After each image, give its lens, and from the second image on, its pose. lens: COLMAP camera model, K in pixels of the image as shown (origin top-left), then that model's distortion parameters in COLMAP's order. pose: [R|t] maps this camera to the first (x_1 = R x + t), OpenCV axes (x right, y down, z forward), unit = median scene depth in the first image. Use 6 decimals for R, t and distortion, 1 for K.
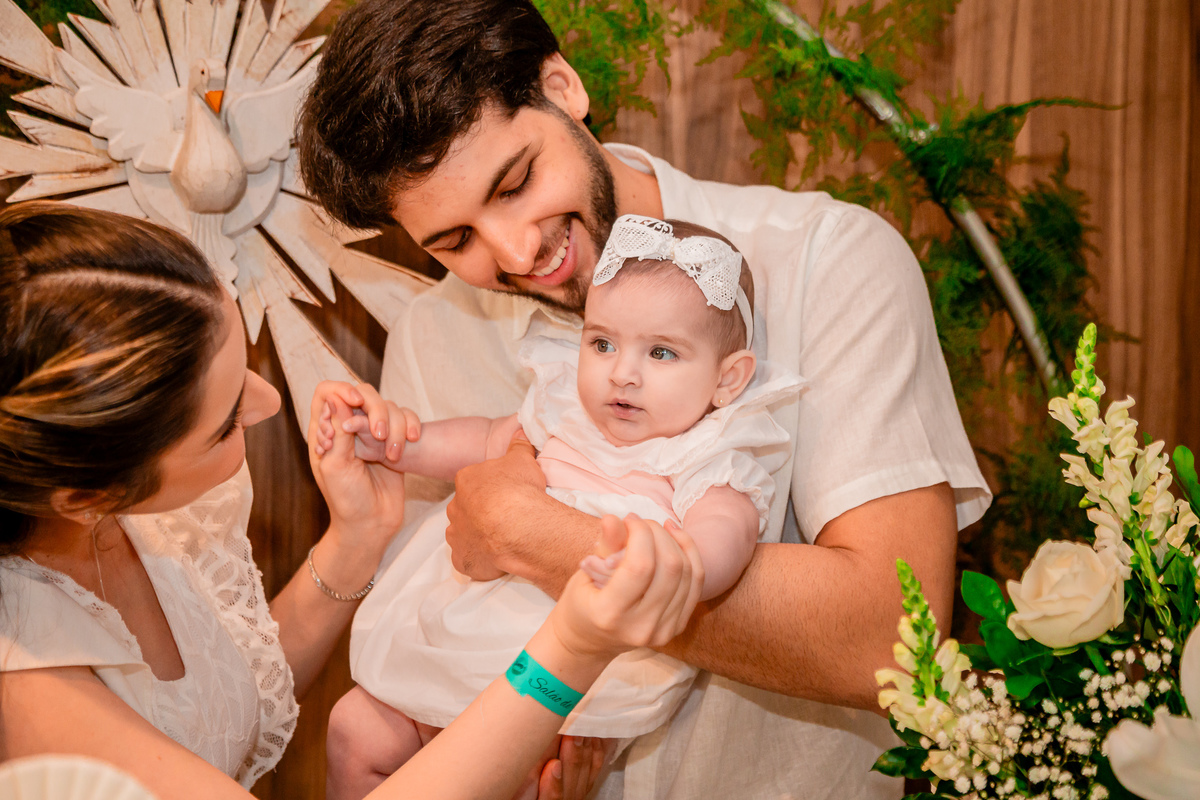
lens RADIAL K [[1837.3, 0, 600.0], [0, 1837.3, 400.0], [0, 0, 1]] dist [0.168043, 0.061235]
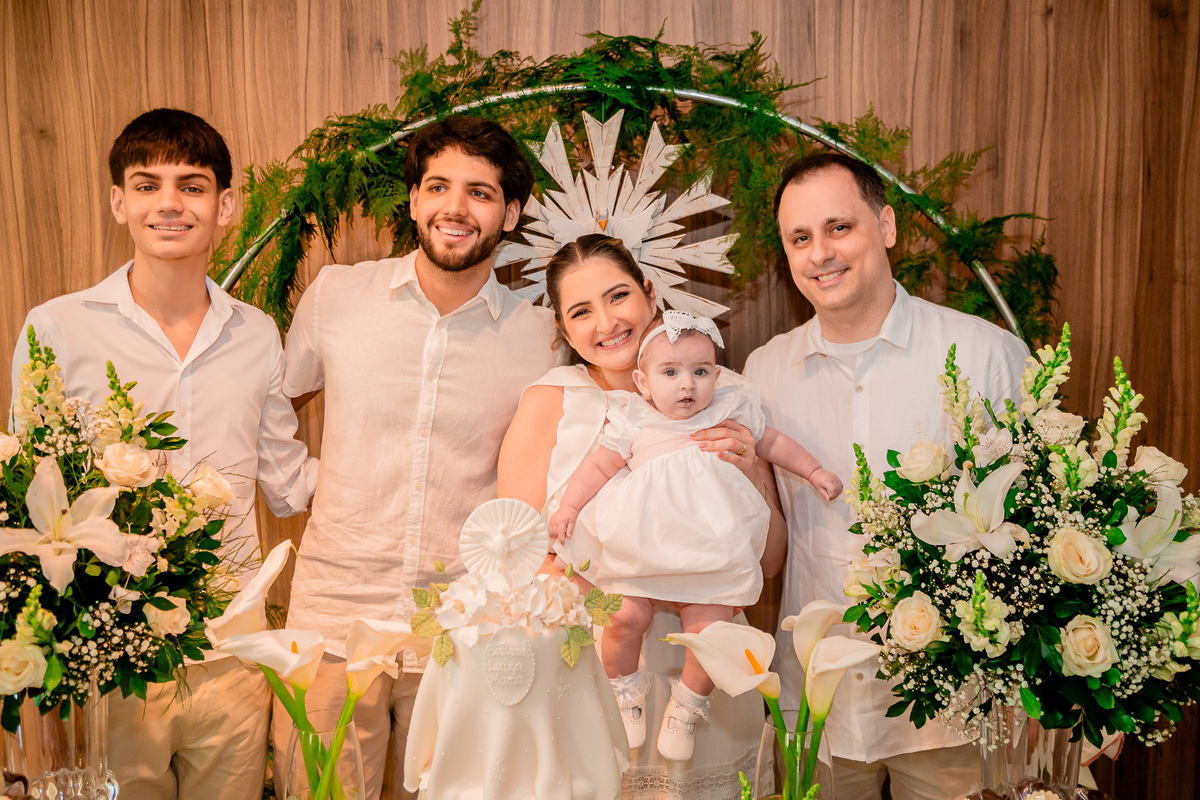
lens RADIAL K [[1167.2, 0, 600.0], [0, 1167.2, 400.0], [0, 0, 1]] dist [-0.011612, 0.039832]
pose [[0.959846, 0.033559, -0.278511, 0.263551], [-0.014882, 0.997512, 0.068907, -0.067813], [0.280131, -0.061996, 0.957958, -0.525760]]
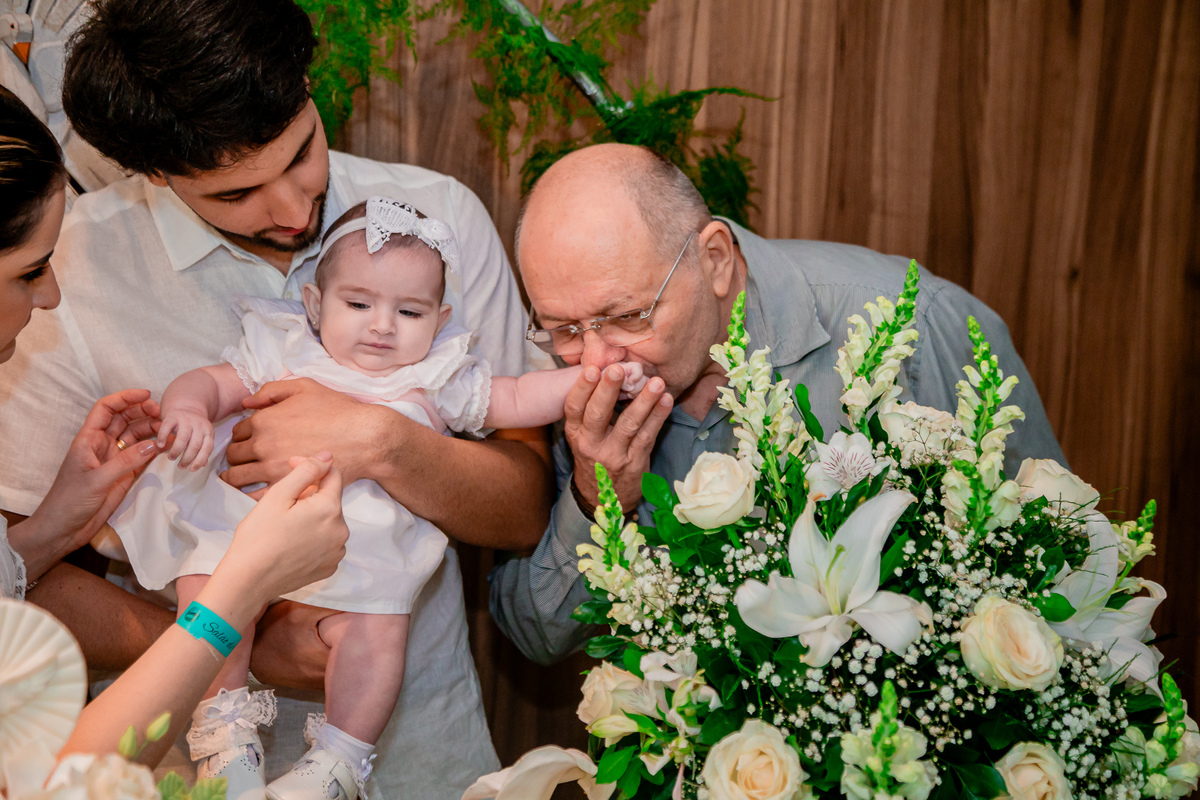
lens RADIAL K [[1819.1, 0, 600.0], [0, 1819.1, 400.0], [0, 0, 1]] dist [0.171649, 0.058179]
pose [[0.984345, 0.027408, 0.174110, -0.068252], [-0.038186, 0.997536, 0.058857, -0.037714], [-0.172068, -0.064584, 0.982966, -0.298905]]
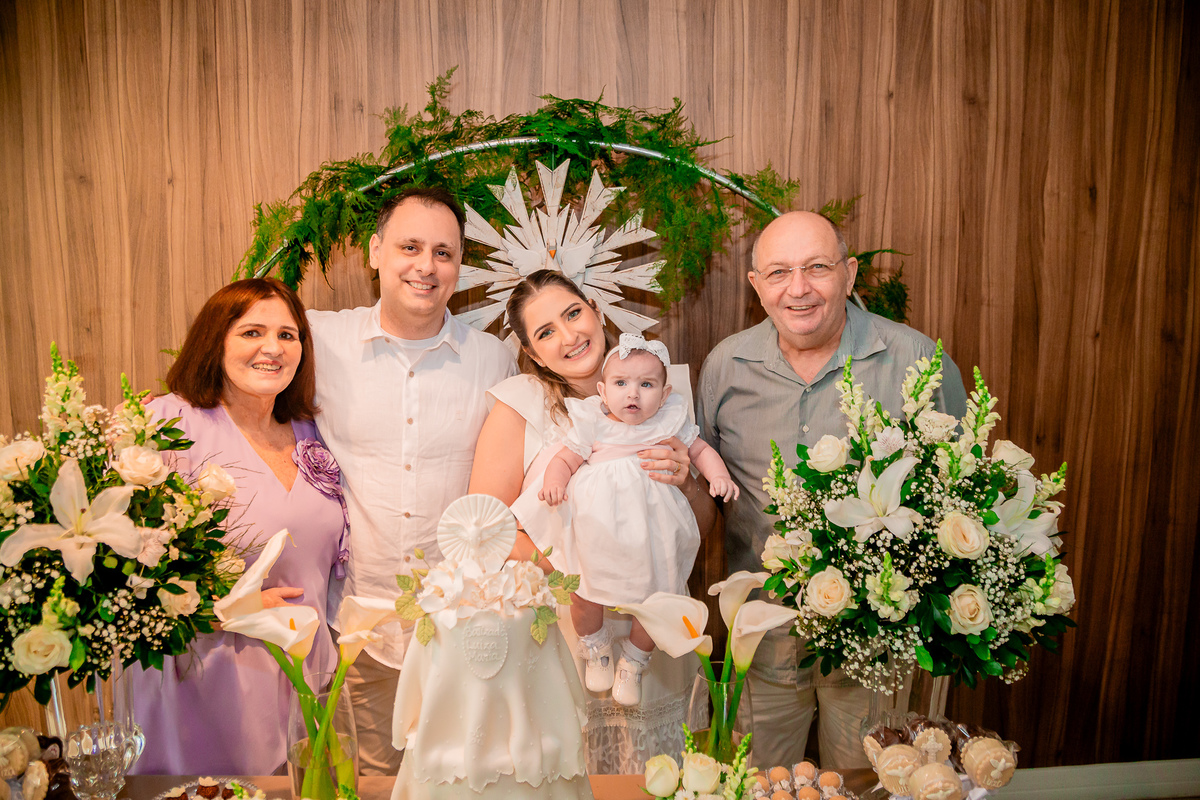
lens RADIAL K [[864.0, 0, 600.0], [0, 864.0, 400.0], [0, 0, 1]] dist [-0.122141, 0.071163]
pose [[0.981389, 0.032696, -0.189227, 0.151716], [-0.016889, 0.996276, 0.084550, -0.080206], [0.191286, -0.079780, 0.978287, -0.328960]]
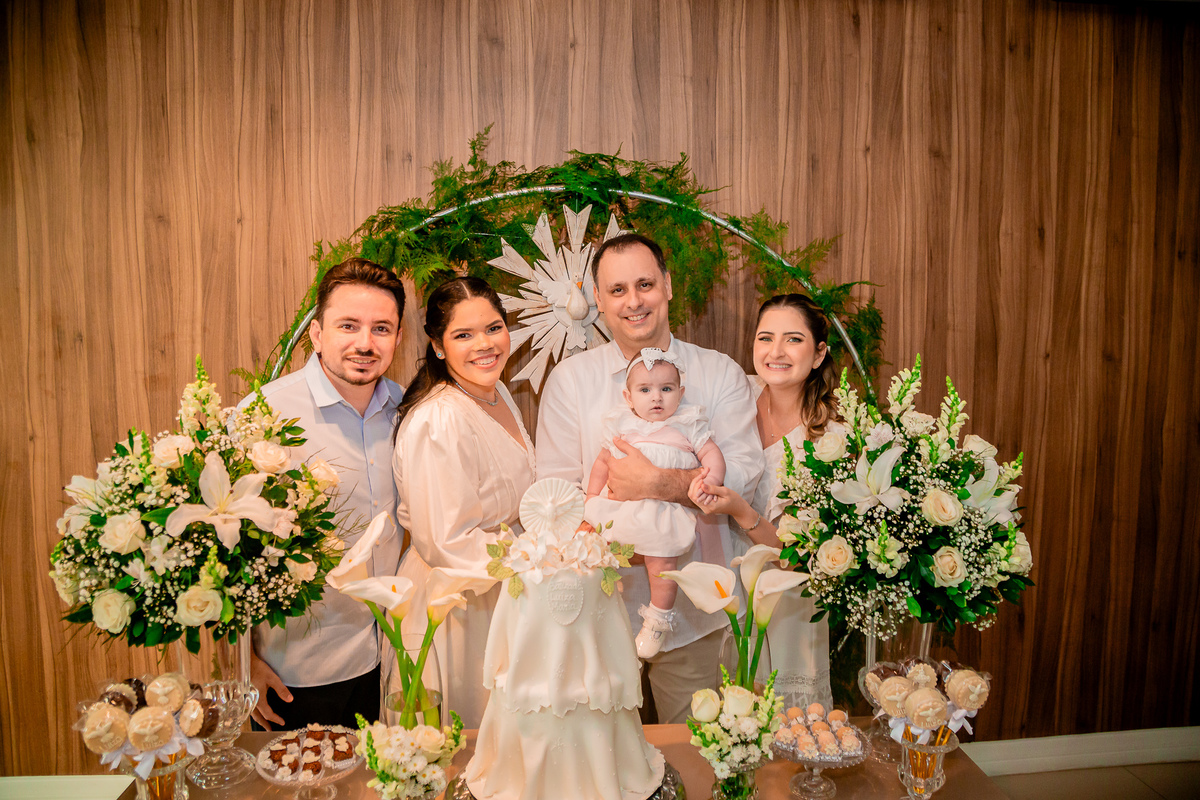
lens RADIAL K [[838.1, 0, 600.0], [0, 838.1, 400.0], [0, 0, 1]] dist [-0.120540, 0.068029]
pose [[0.986663, 0.022071, -0.161276, 0.074184], [-0.014530, 0.998752, 0.047787, -0.049626], [0.162129, -0.044807, 0.985752, -0.578906]]
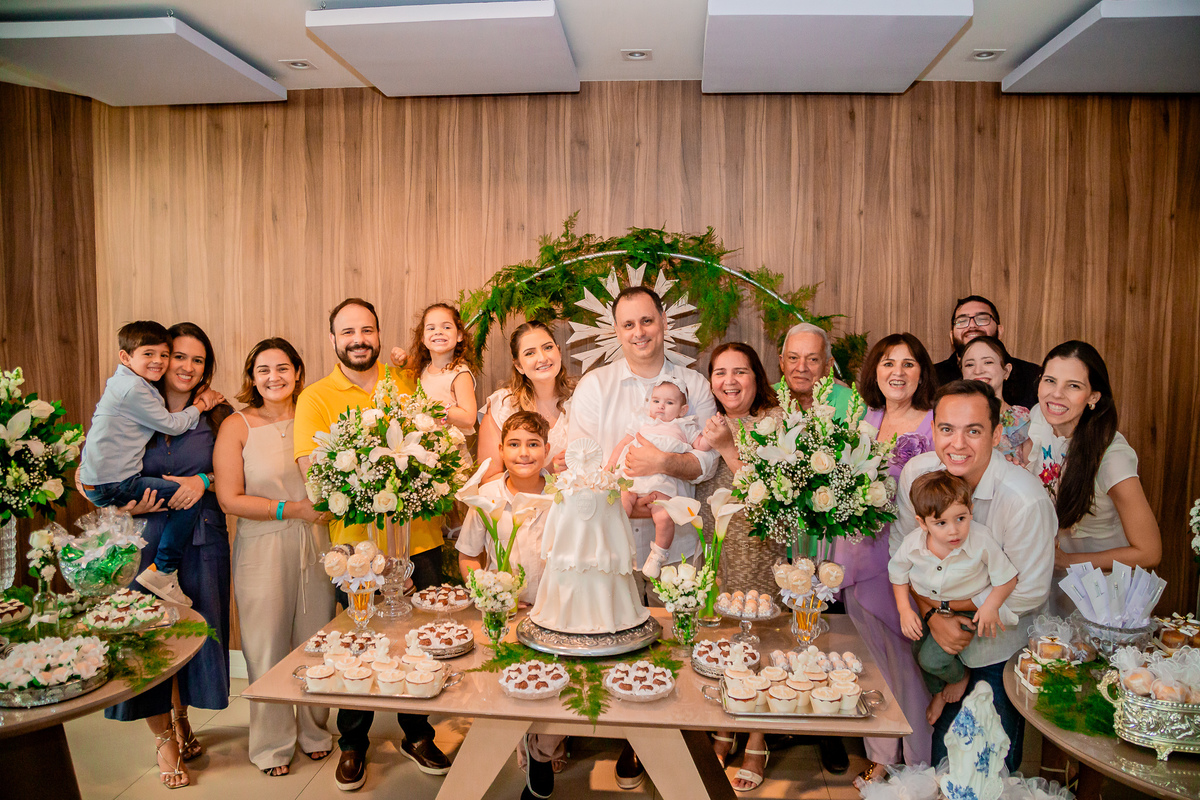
lens RADIAL K [[852.6, 0, 600.0], [0, 852.6, 400.0], [0, 0, 1]] dist [-0.126055, 0.068089]
pose [[0.942166, 0.034062, -0.333410, 0.602993], [-0.024230, 0.999141, 0.033606, -0.042012], [0.334268, -0.023584, 0.942183, -1.458233]]
